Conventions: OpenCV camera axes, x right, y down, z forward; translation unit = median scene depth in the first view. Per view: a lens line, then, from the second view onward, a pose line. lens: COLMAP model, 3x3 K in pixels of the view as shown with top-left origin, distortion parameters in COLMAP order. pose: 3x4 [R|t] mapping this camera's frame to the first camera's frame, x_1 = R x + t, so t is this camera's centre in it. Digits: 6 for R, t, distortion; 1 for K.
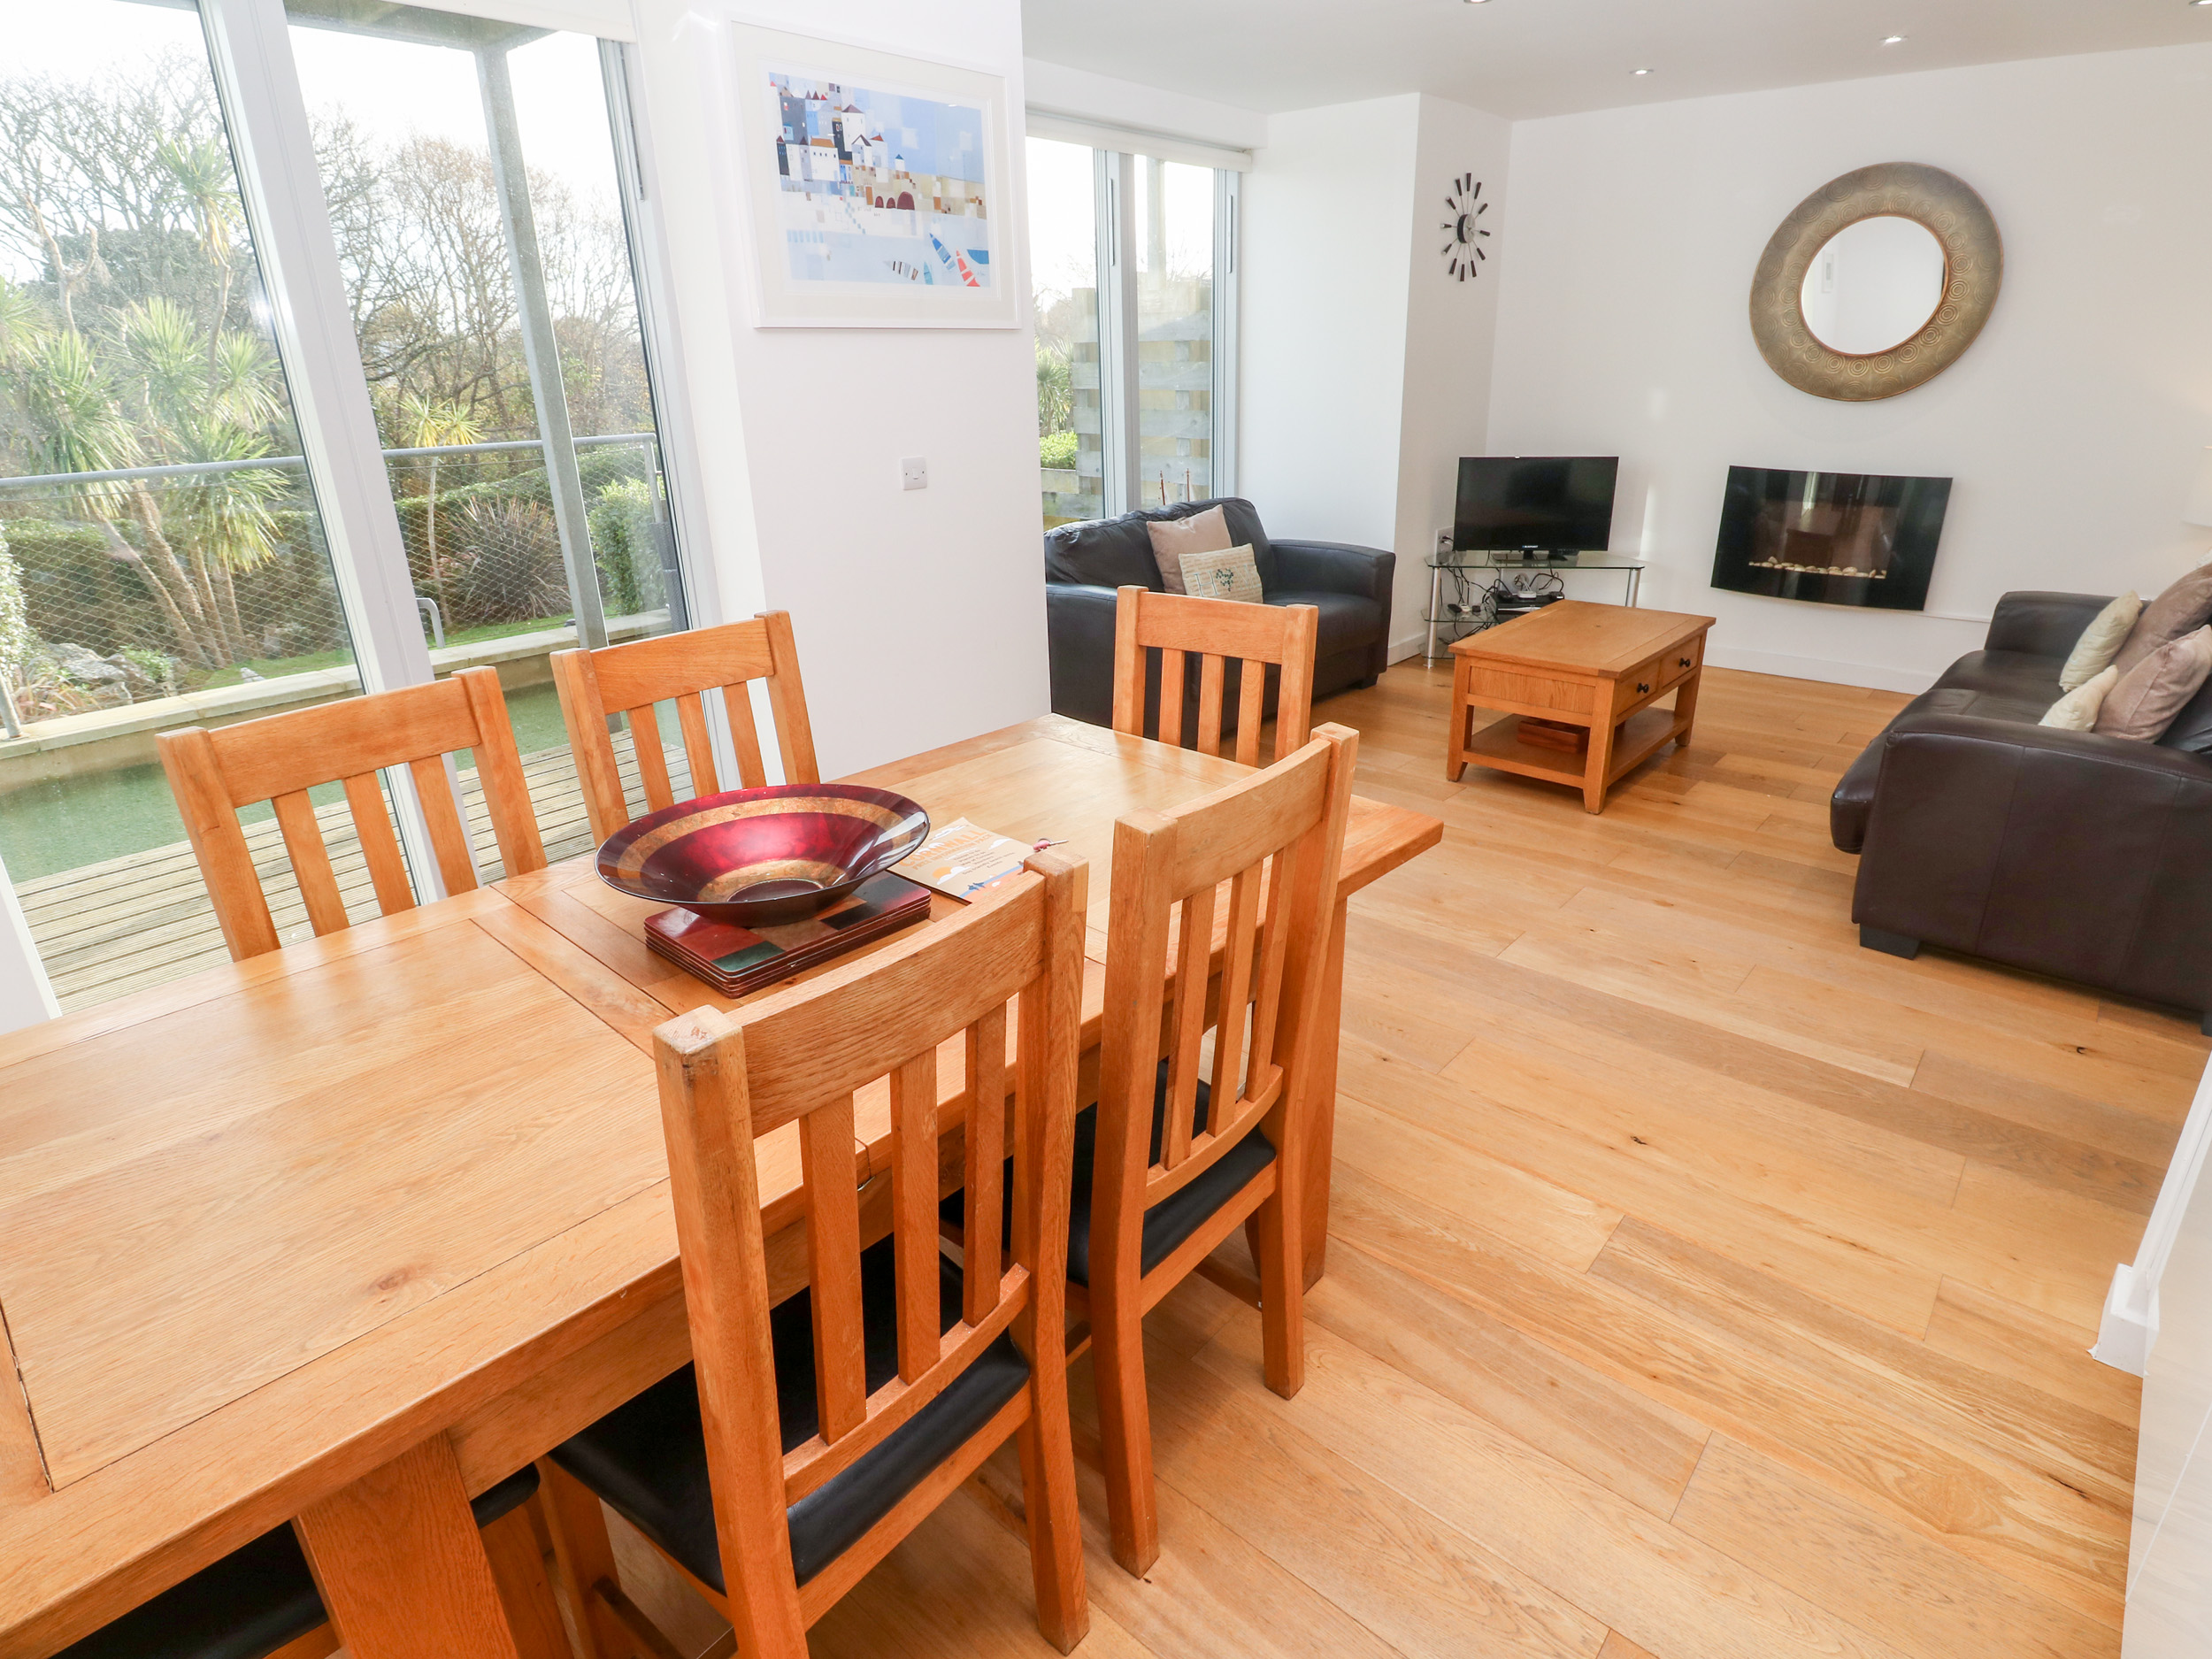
lens RADIAL K [[1184.0, 0, 1165.8], [0, 1184.0, 810.7], [0, 0, 1]] dist [-0.000950, -0.010553]
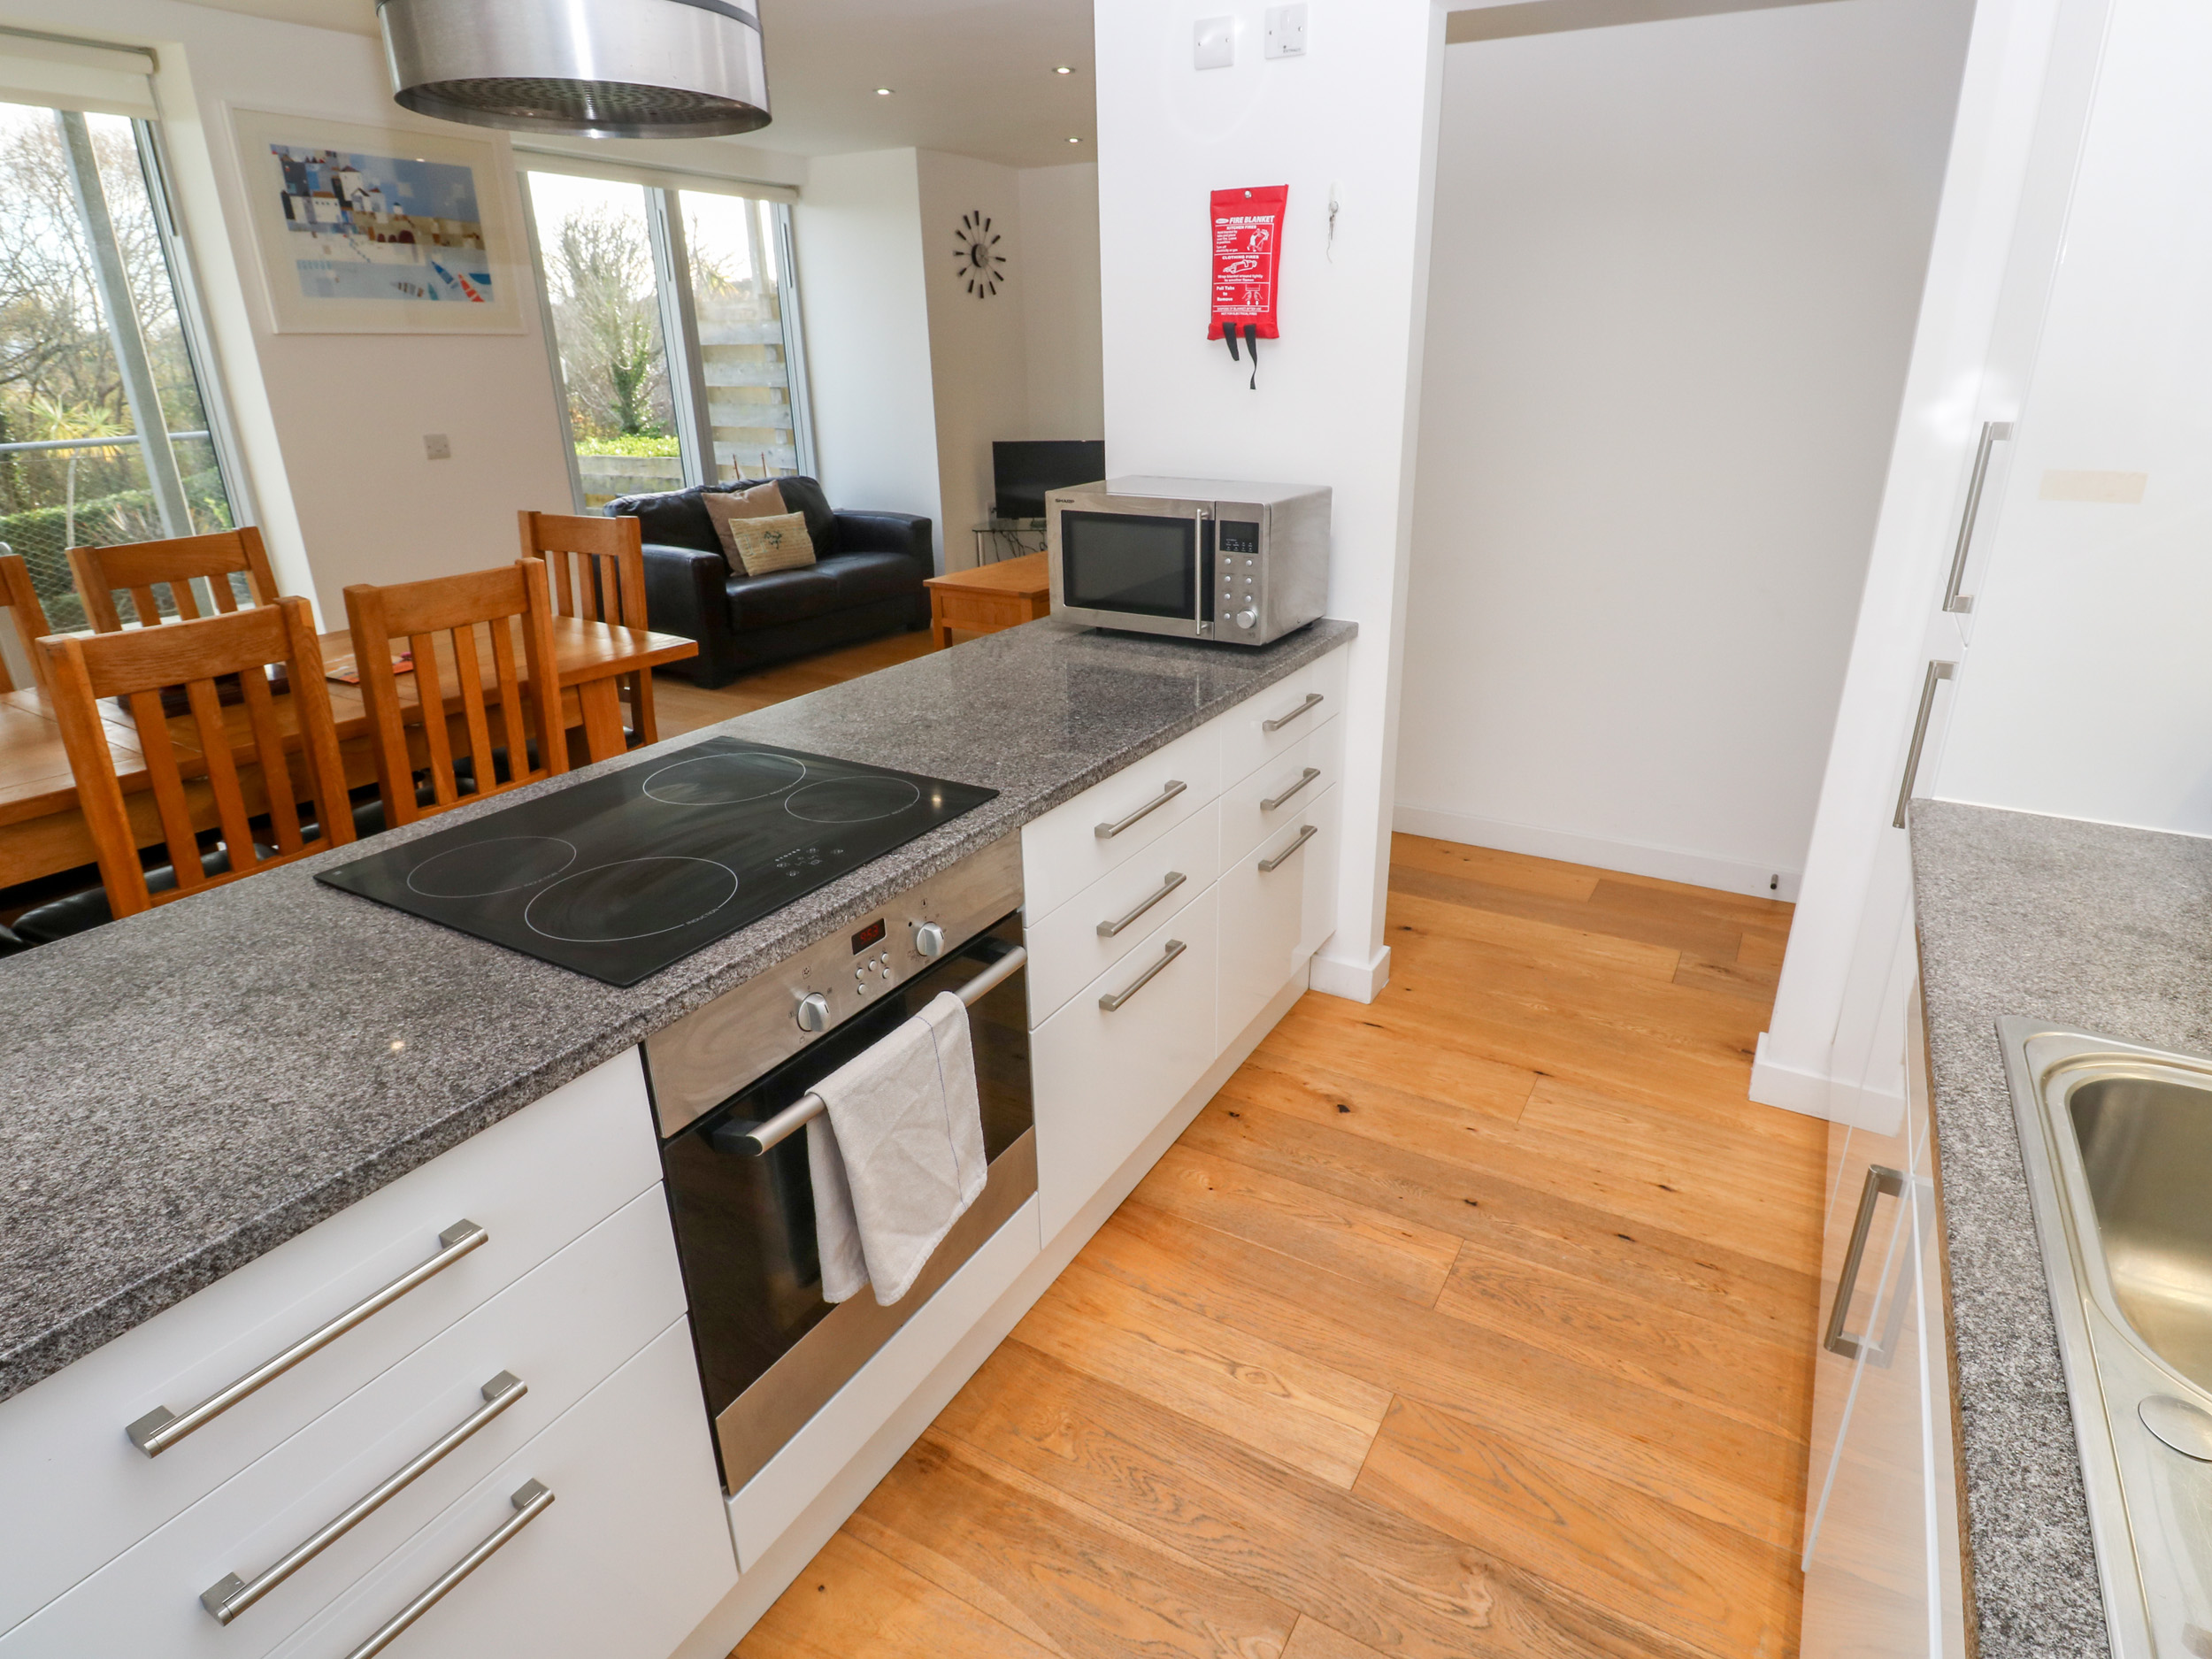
lens RADIAL K [[1184.0, 0, 1169.7], [0, 1184.0, 810.1], [0, 0, 1]] dist [-0.000950, -0.010553]
pose [[0.982138, -0.059970, 0.178350, 0.237630], [0.060680, 0.998156, 0.001476, 0.116031], [-0.178110, 0.009372, 0.983966, -0.297987]]
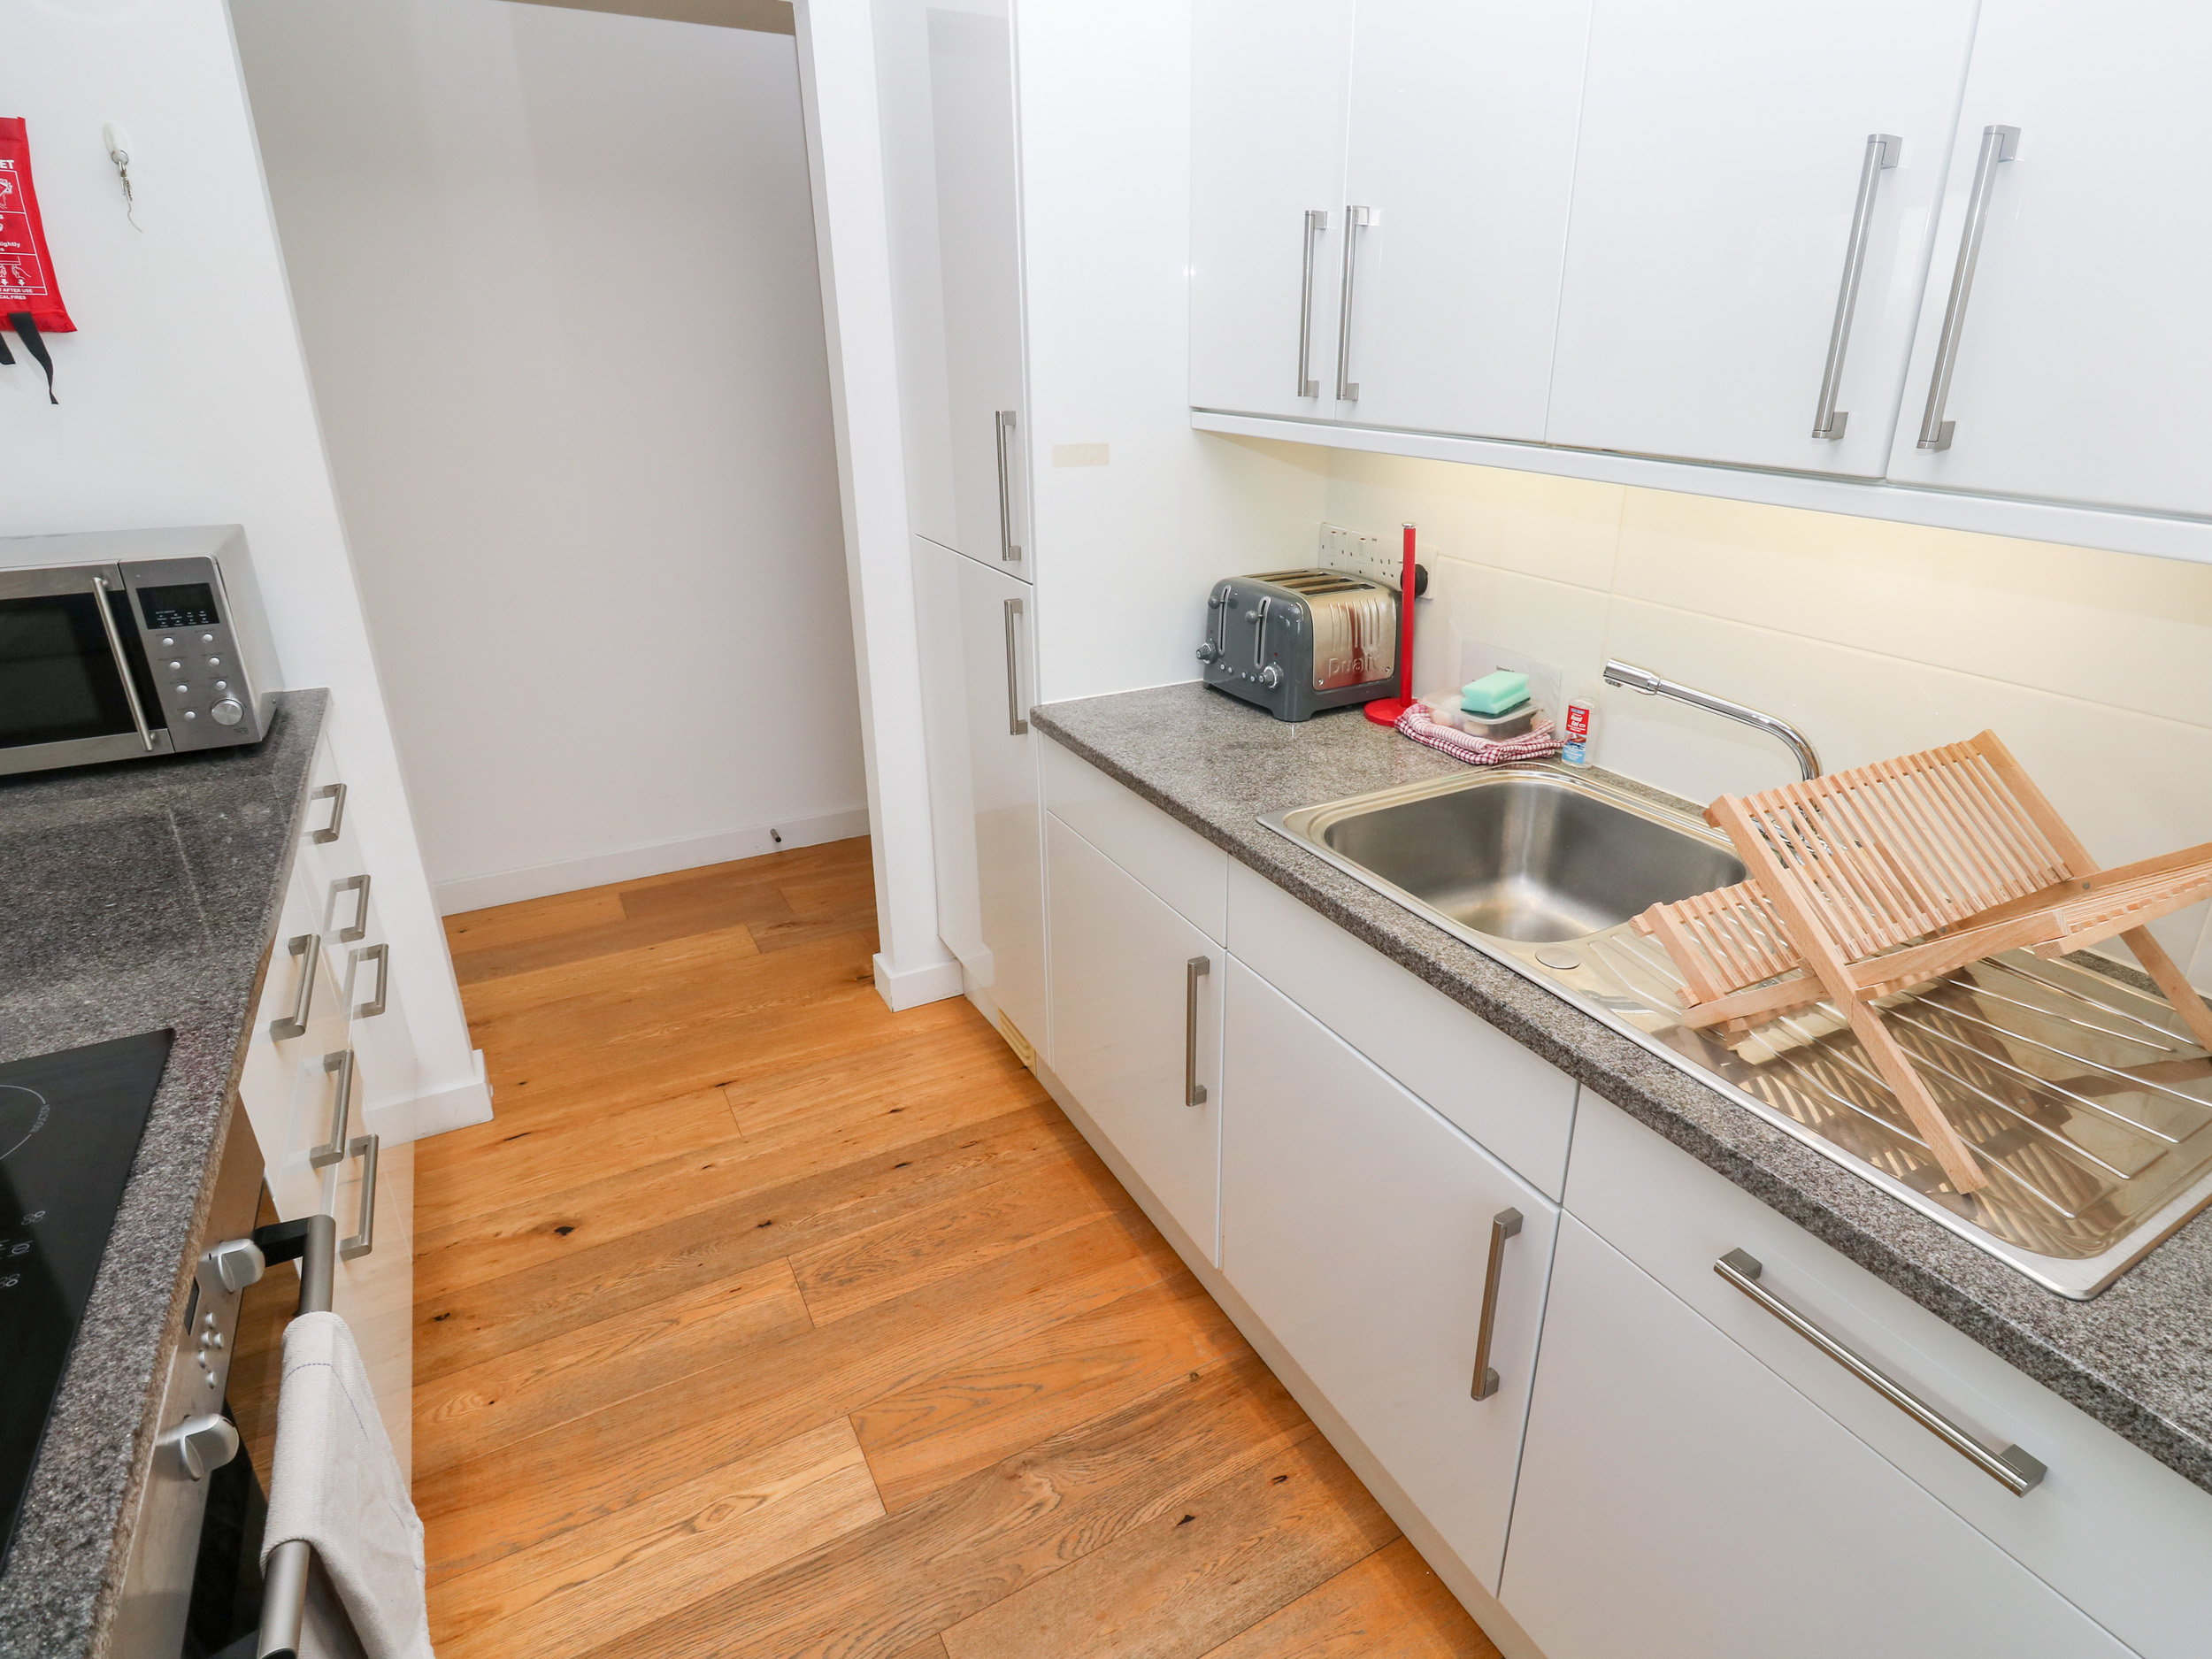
lens RADIAL K [[1184.0, 0, 1194.5], [0, 1184.0, 808.9], [0, 0, 1]] dist [-0.000950, -0.010553]
pose [[0.336211, -0.330605, 0.881852, 0.130334], [0.325707, 0.919398, 0.220503, 0.083204], [-0.883672, 0.213090, 0.416792, -0.226327]]
